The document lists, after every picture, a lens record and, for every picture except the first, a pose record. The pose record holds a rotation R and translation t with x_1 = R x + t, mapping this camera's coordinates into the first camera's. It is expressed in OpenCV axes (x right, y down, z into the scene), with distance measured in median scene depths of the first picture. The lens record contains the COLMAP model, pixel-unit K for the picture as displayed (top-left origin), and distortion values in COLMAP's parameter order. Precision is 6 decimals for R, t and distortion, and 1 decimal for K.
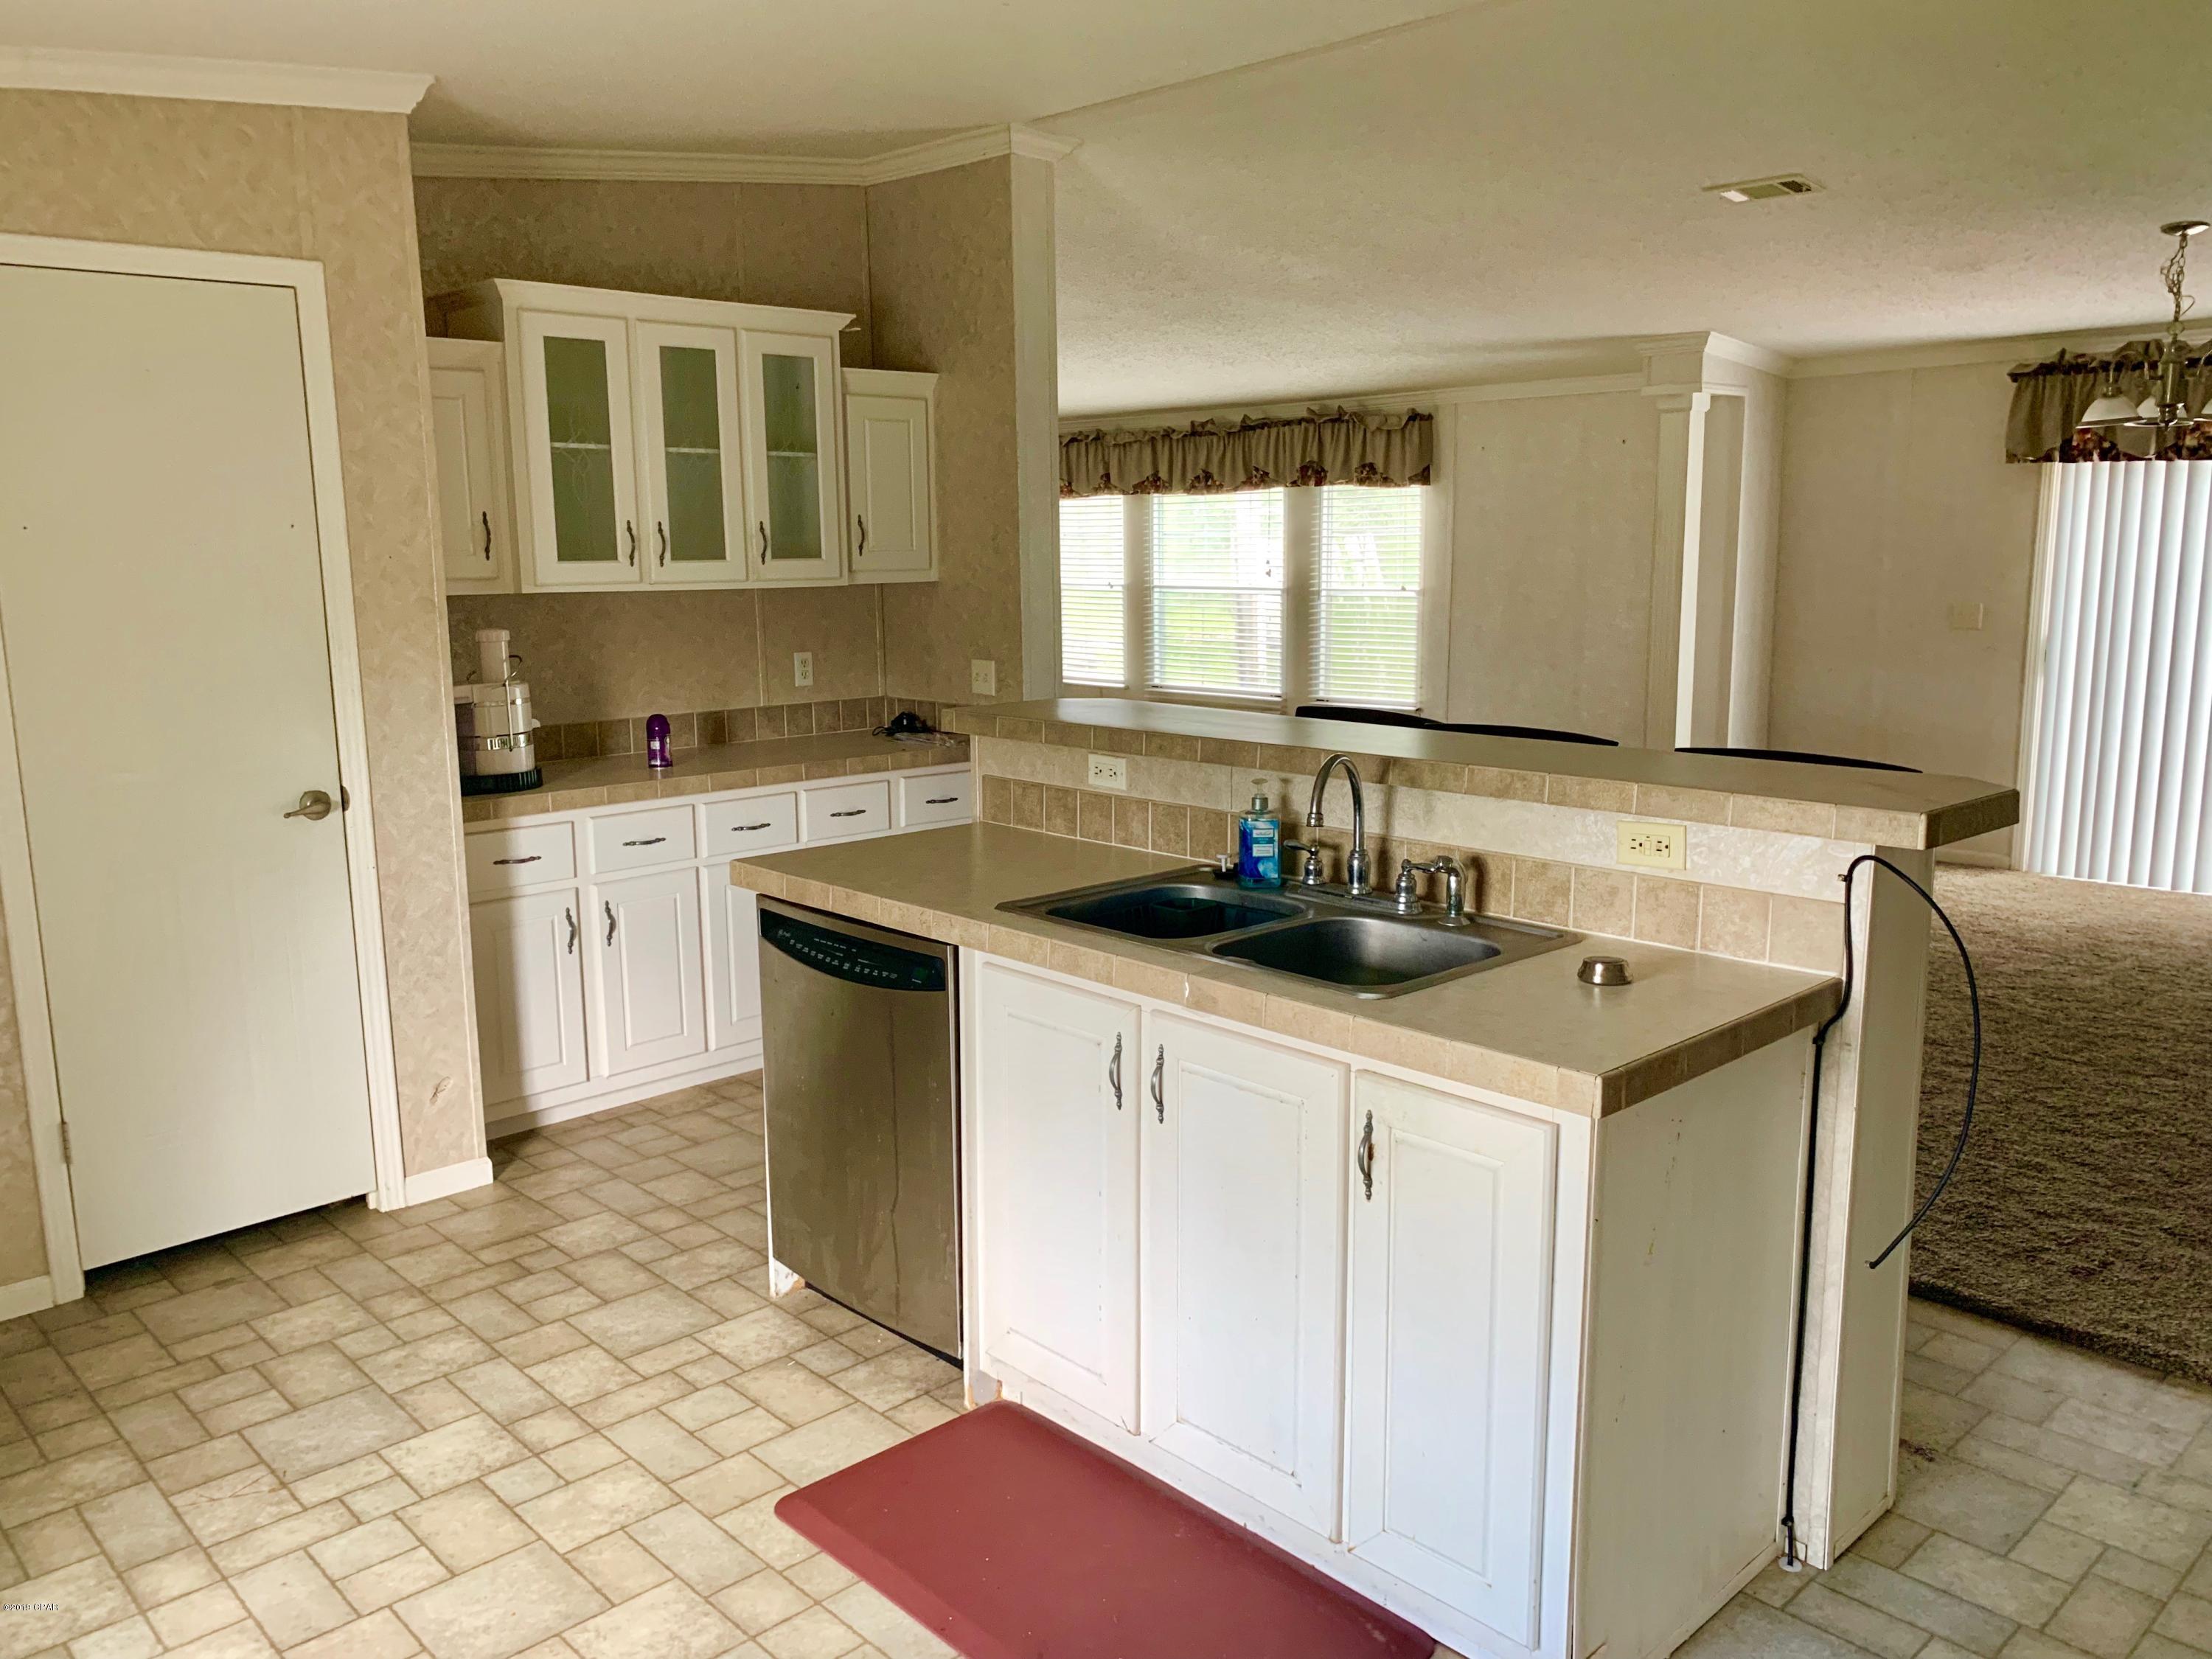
lens RADIAL K [[1688.6, 0, 1101.0], [0, 1688.6, 818.9], [0, 0, 1]] dist [-0.001059, -0.002638]
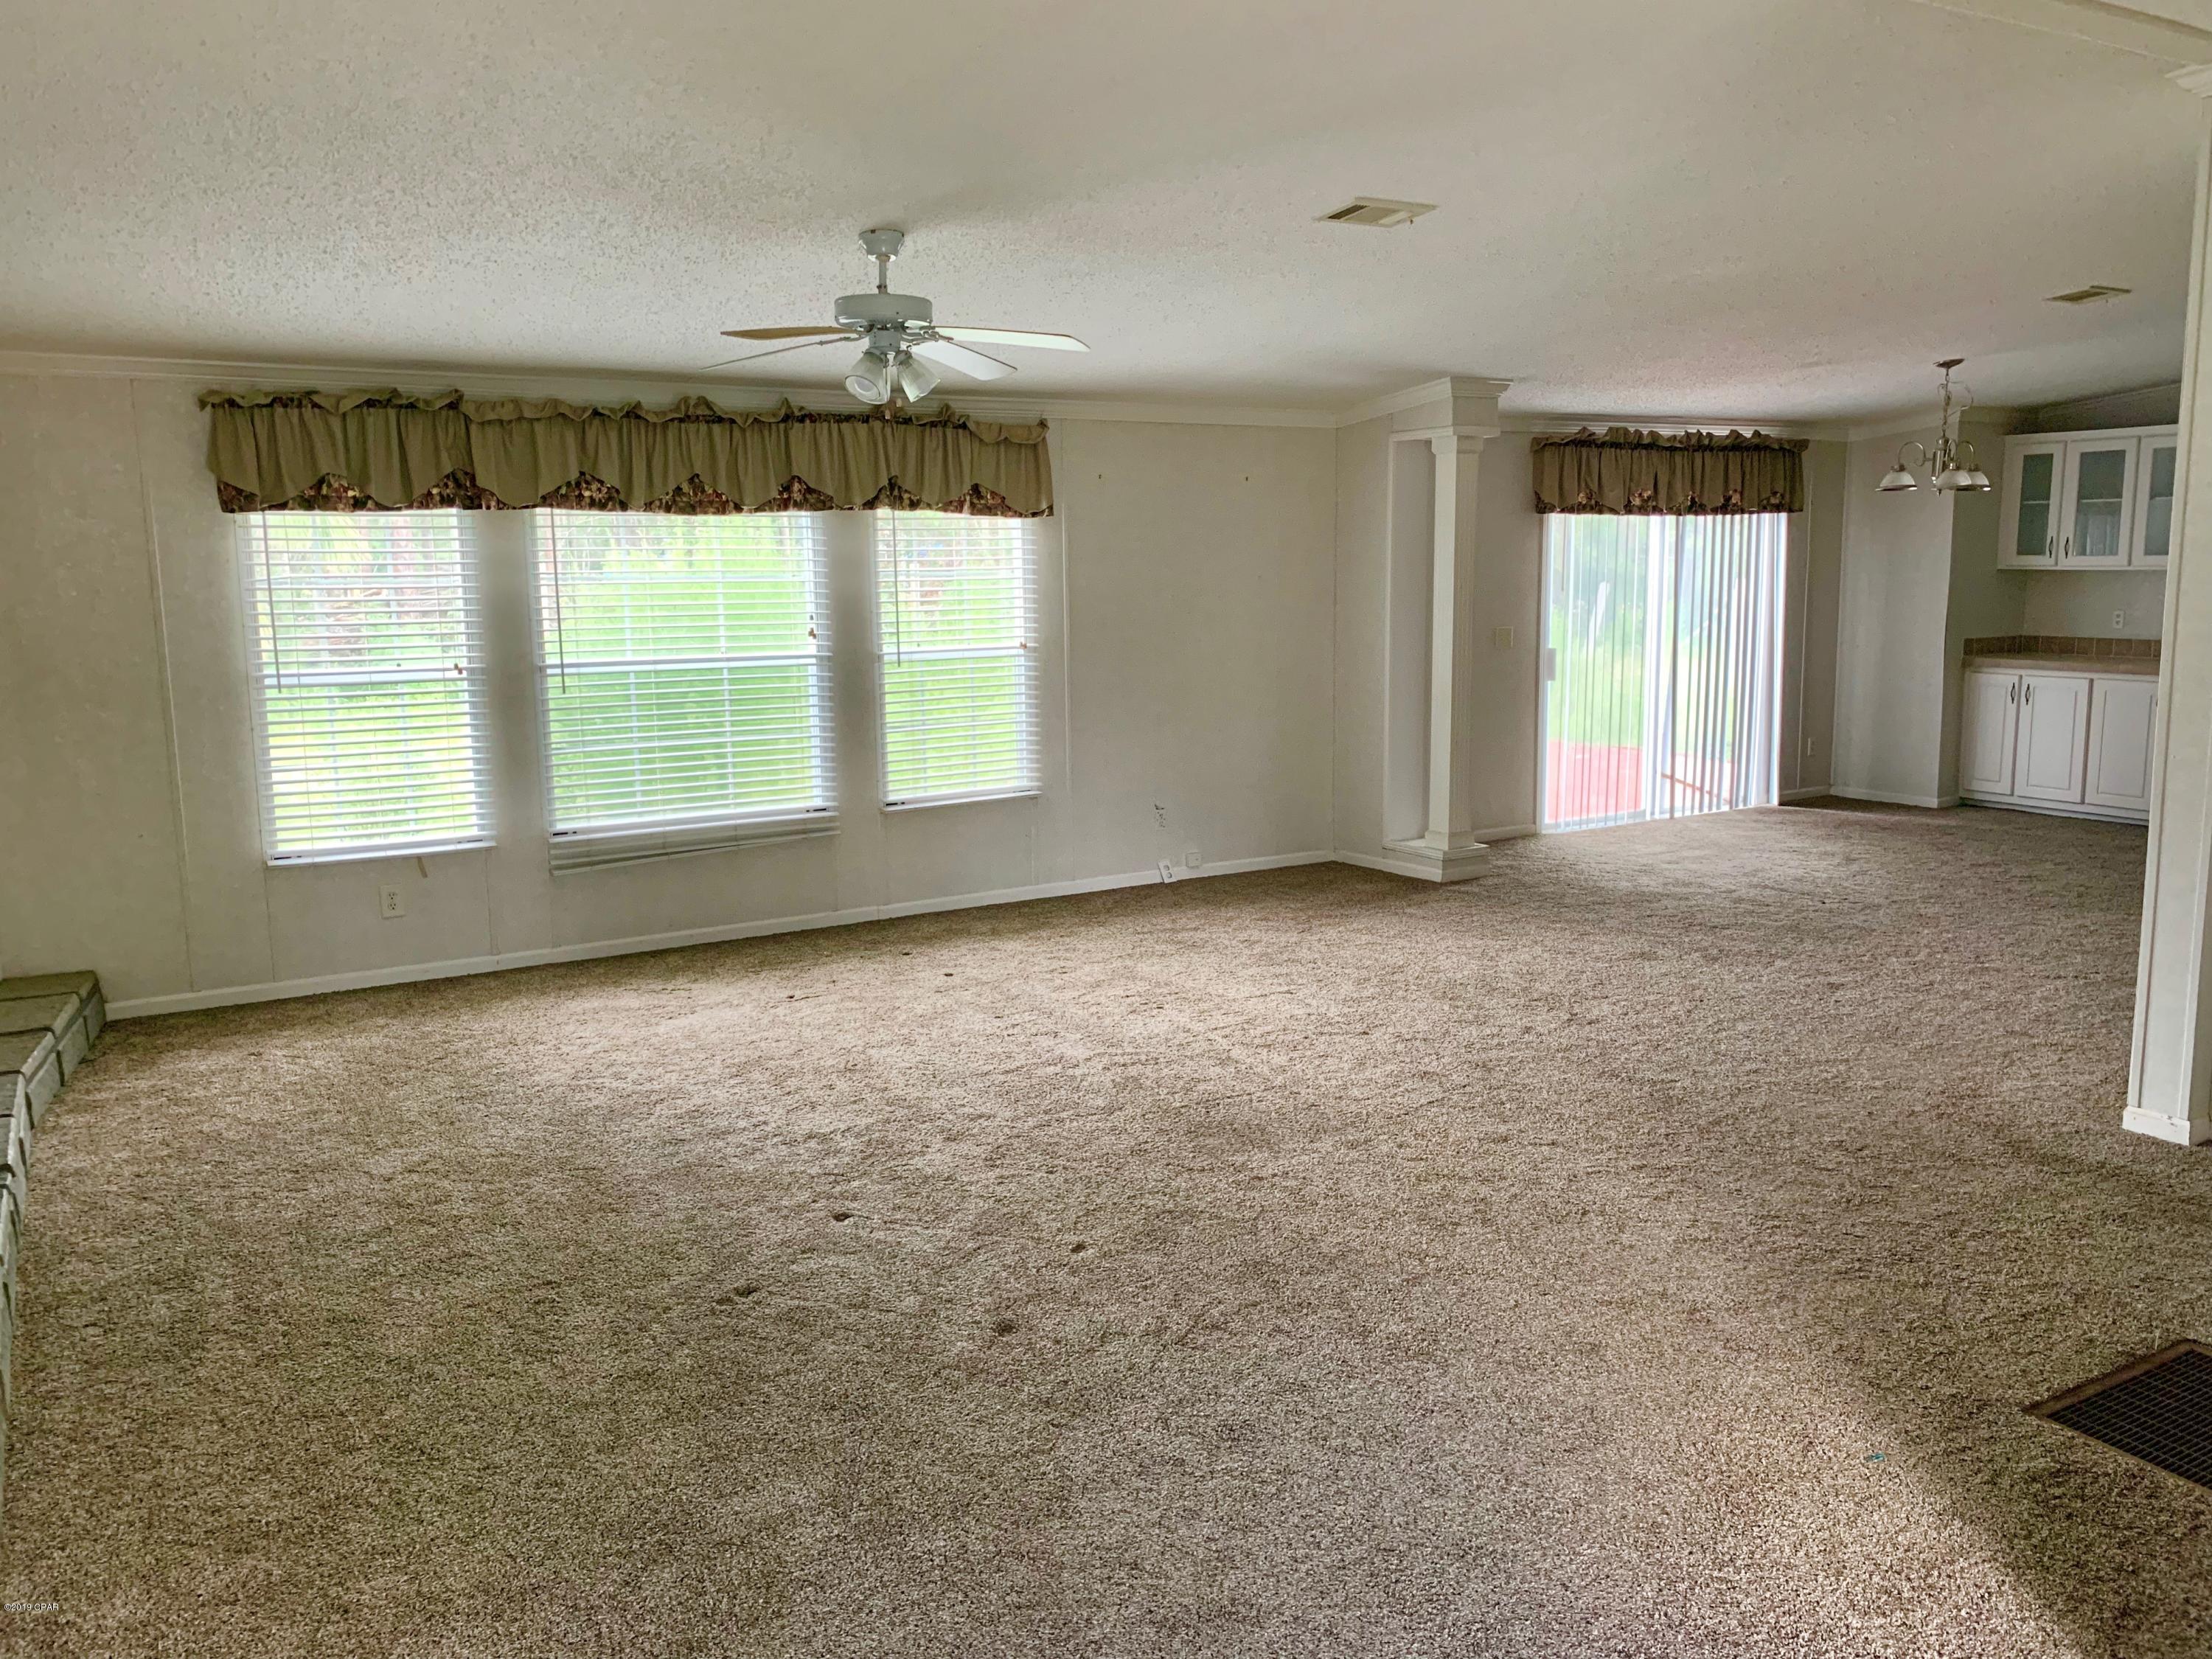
lens RADIAL K [[1688.6, 0, 1101.0], [0, 1688.6, 818.9], [0, 0, 1]] dist [-0.001059, -0.002638]
pose [[0.229447, -0.135261, 0.963877, -0.536126], [0.171844, 0.980370, 0.096669, -0.116297], [-0.958031, 0.143456, 0.248187, 0.719548]]
